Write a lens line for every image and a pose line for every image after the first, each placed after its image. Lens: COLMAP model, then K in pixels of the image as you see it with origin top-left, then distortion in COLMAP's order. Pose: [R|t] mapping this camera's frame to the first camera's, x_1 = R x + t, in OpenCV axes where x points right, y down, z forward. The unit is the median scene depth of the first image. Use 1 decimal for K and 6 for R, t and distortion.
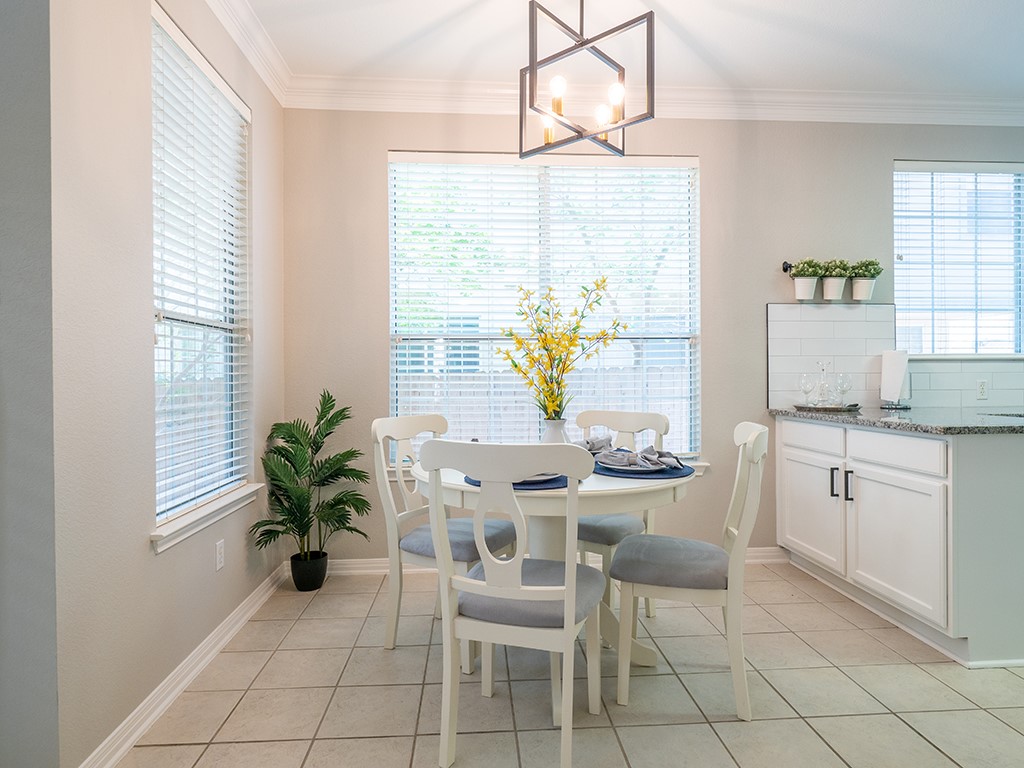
lens RADIAL K [[595.2, 0, 513.3], [0, 595.2, 377.7], [0, 0, 1]] dist [0.000529, -0.000949]
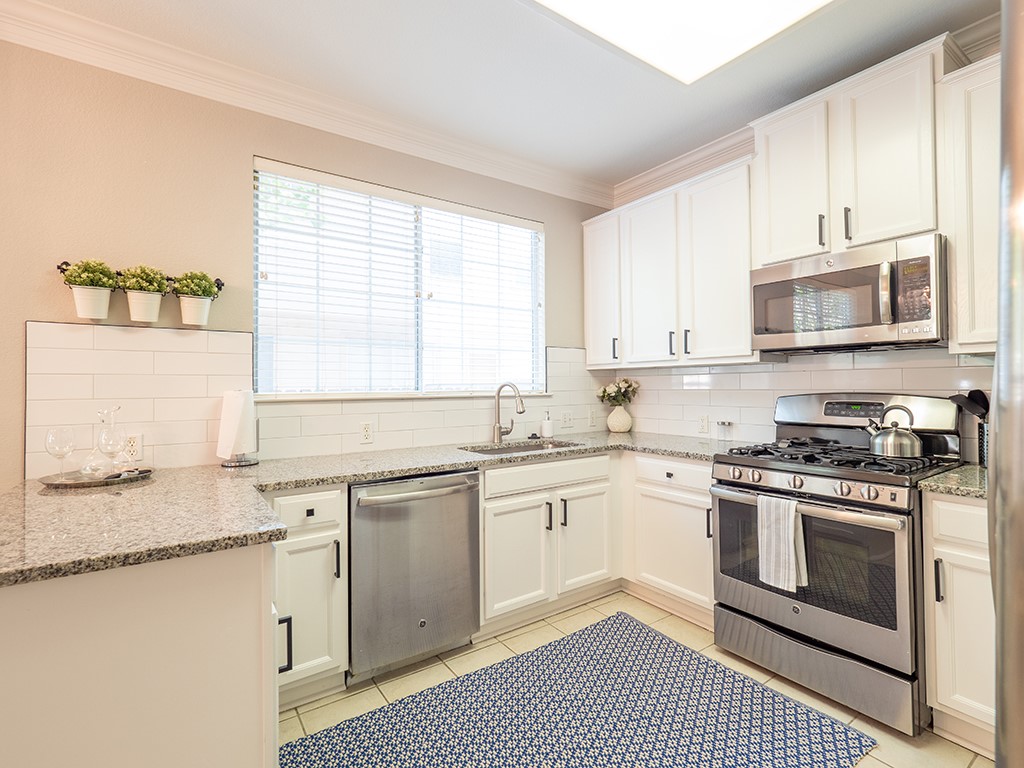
lens RADIAL K [[490.7, 0, 510.3], [0, 490.7, 378.2], [0, 0, 1]] dist [-0.001418, 0.000424]
pose [[0.860295, 0.006579, 0.509755, 0.628504], [0.003260, 0.999825, -0.018405, -0.050447], [-0.509787, 0.017496, 0.860123, 0.263353]]
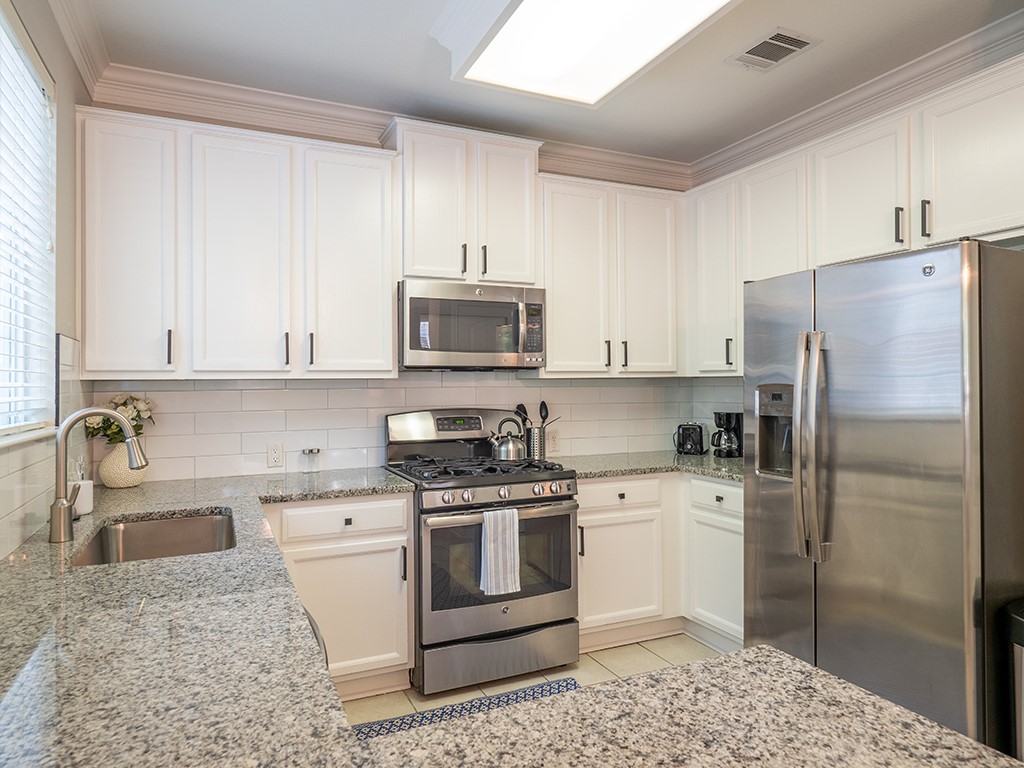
lens RADIAL K [[636.7, 0, 512.0], [0, 636.7, 384.0], [0, 0, 1]] dist [-0.000618, -0.000608]
pose [[-0.349167, 0.013678, 0.936961, 0.439428], [0.013439, 0.999864, -0.009589, -0.069037], [-0.936964, 0.009244, -0.349303, 0.876137]]
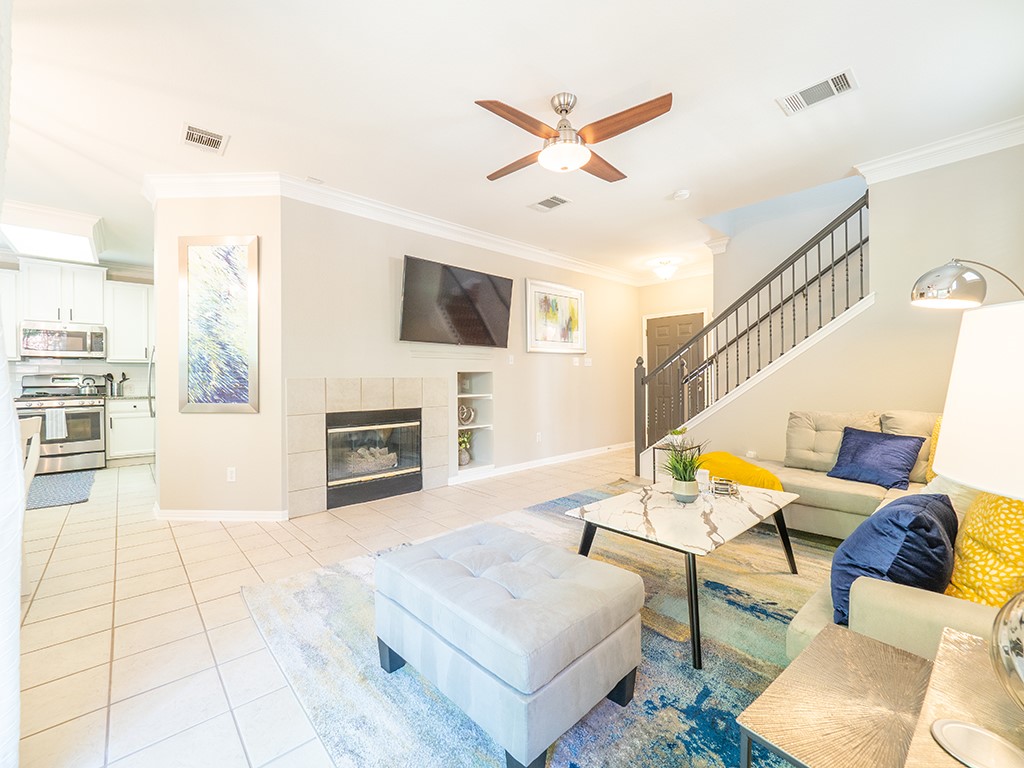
lens RADIAL K [[432.1, 0, 512.0], [0, 432.1, 384.0], [0, 0, 1]] dist [-0.000273, -0.000193]
pose [[-0.615453, 0.001569, 0.788172, -0.948582], [0.009909, 0.999934, 0.005747, 0.004873], [-0.788111, 0.011347, -0.615428, 0.282464]]
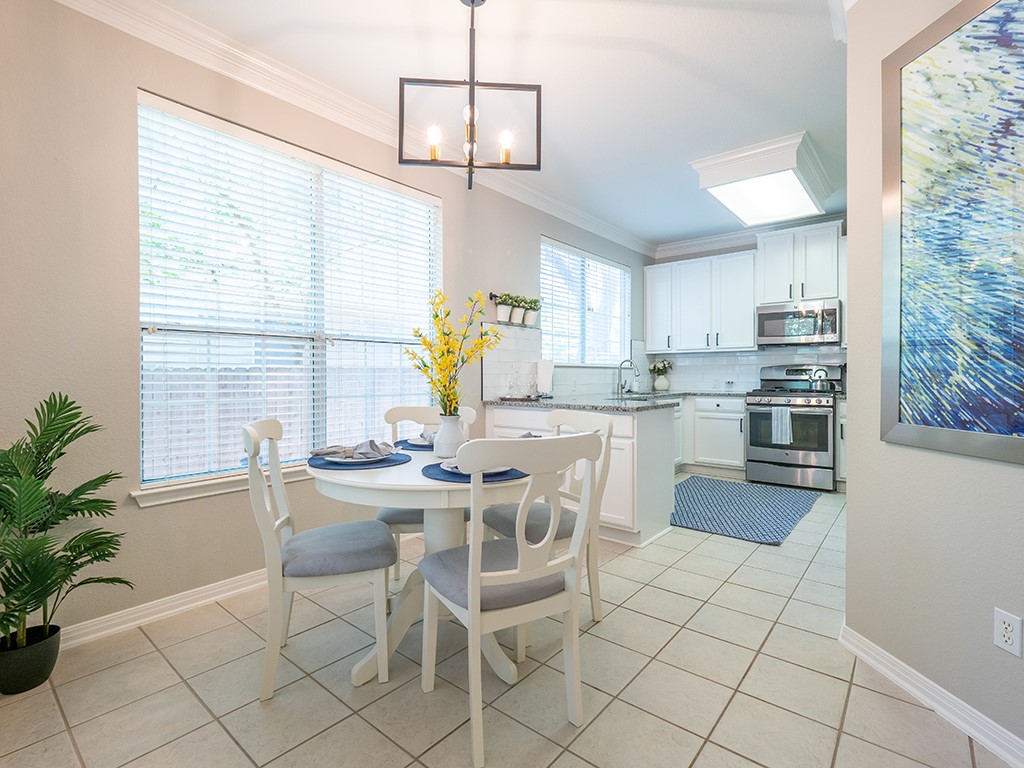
lens RADIAL K [[490.7, 0, 510.3], [0, 490.7, 378.2], [0, 0, 1]] dist [-0.001418, 0.000424]
pose [[0.696323, 0.000032, 0.717728, -0.327906], [-0.000803, 0.999999, 0.000734, 0.000913], [-0.717728, -0.001087, 0.696323, 0.191371]]
